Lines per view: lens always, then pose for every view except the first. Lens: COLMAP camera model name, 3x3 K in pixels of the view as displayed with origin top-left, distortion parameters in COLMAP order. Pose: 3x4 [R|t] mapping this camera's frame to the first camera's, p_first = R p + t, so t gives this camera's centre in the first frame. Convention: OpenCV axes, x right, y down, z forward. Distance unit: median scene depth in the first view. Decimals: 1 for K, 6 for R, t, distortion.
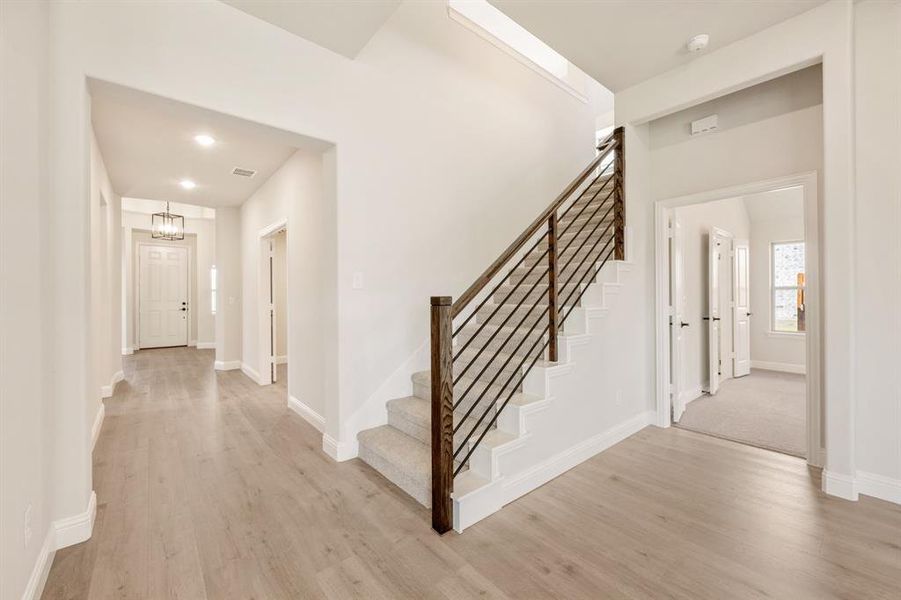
lens RADIAL K [[367.1, 0, 449.7], [0, 367.1, 298.7], [0, 0, 1]] dist [-0.006130, 0.000314]
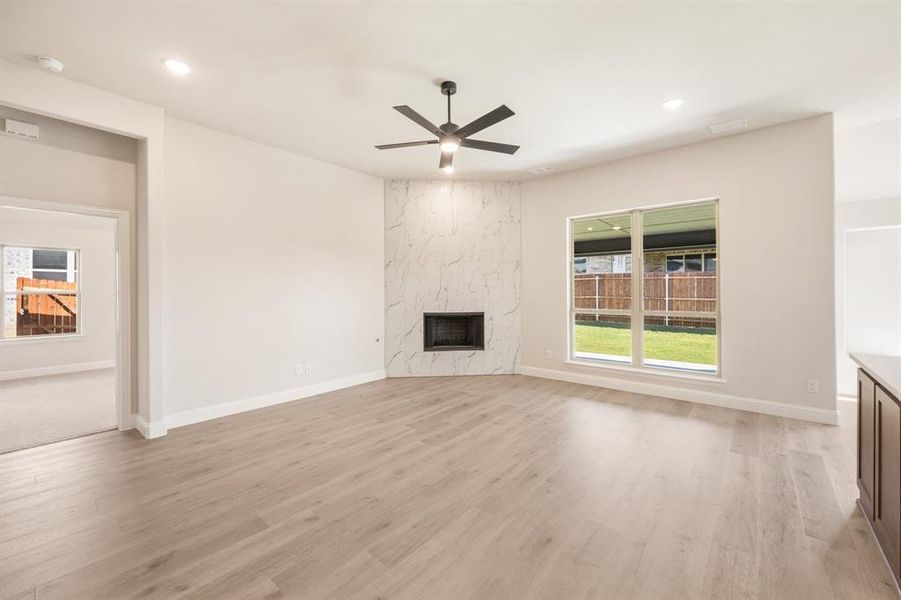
lens RADIAL K [[367.1, 0, 442.9], [0, 367.1, 292.9], [0, 0, 1]] dist [-0.006130, 0.000314]
pose [[-0.165510, 0.002303, 0.986205, -0.470899], [0.013788, 0.999905, -0.000021, -0.027125], [-0.986112, 0.013595, -0.165526, 0.067372]]
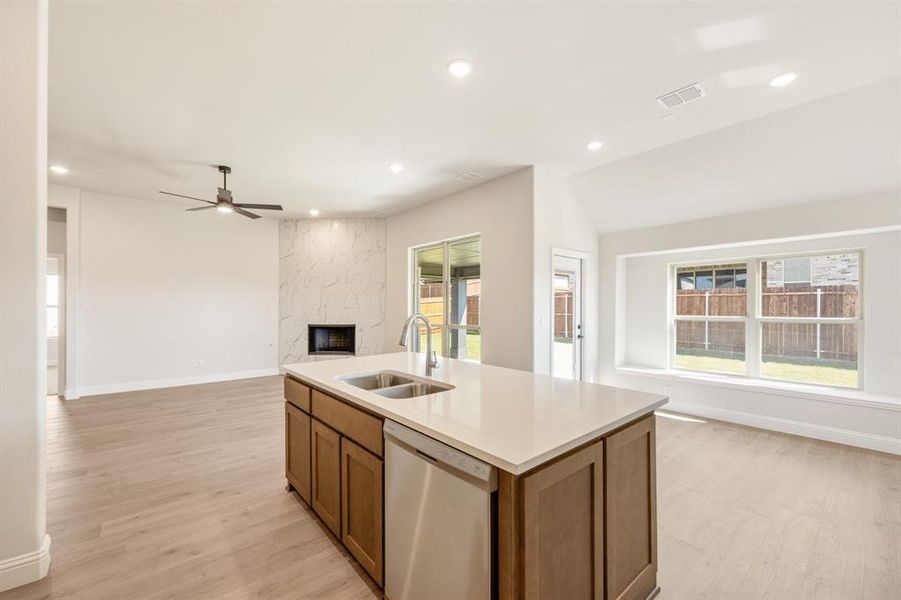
lens RADIAL K [[367.1, 0, 452.1], [0, 367.1, 305.1], [0, 0, 1]] dist [-0.006130, 0.000314]
pose [[-0.023399, 0.013697, 0.999632, -0.995252], [0.006219, 0.999889, -0.013555, -0.013027], [-0.999707, 0.005899, -0.023481, -1.036544]]
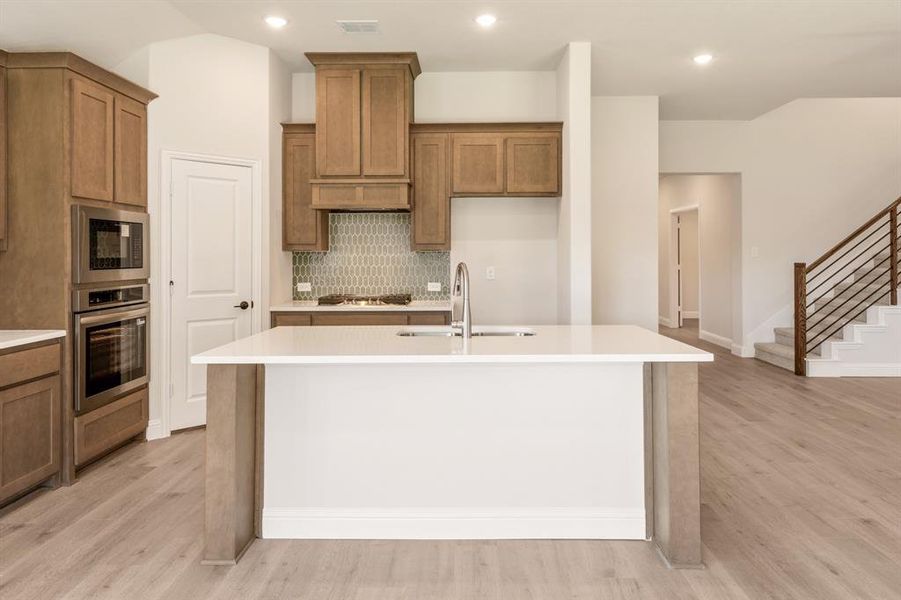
lens RADIAL K [[575.0, 0, 462.5], [0, 575.0, 251.1], [0, 0, 1]] dist [0.001562, -0.000905]
pose [[0.761726, 0.000439, -0.647900, 0.412316], [-0.007632, 0.999936, -0.008295, -0.020156], [0.647855, 0.011264, 0.761681, -1.770256]]
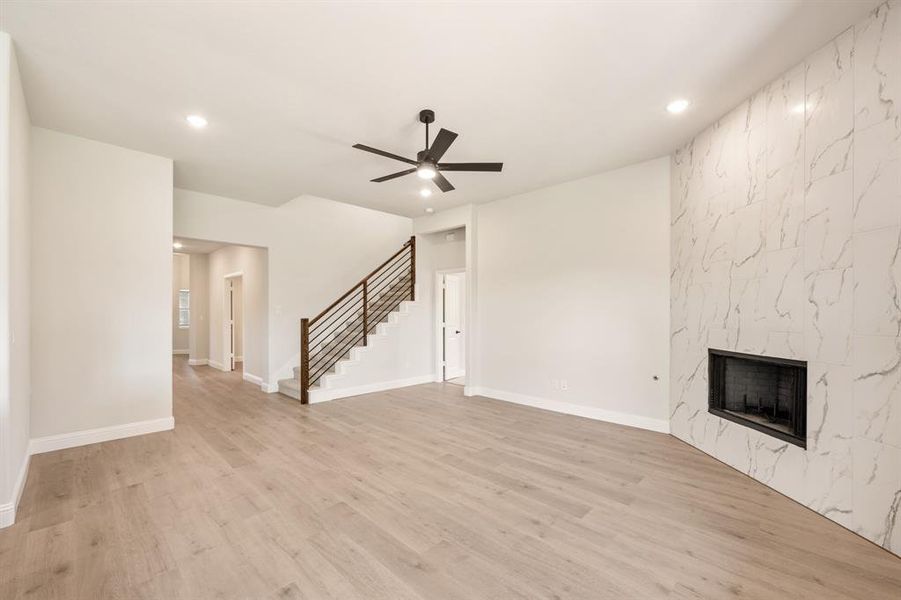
lens RADIAL K [[367.1, 0, 452.0], [0, 367.1, 313.9], [0, 0, 1]] dist [-0.006130, 0.000314]
pose [[0.993763, 0.005782, 0.111359, 0.501026], [-0.005545, 0.999982, -0.002441, -0.025785], [-0.111372, 0.001809, 0.993777, -1.202301]]
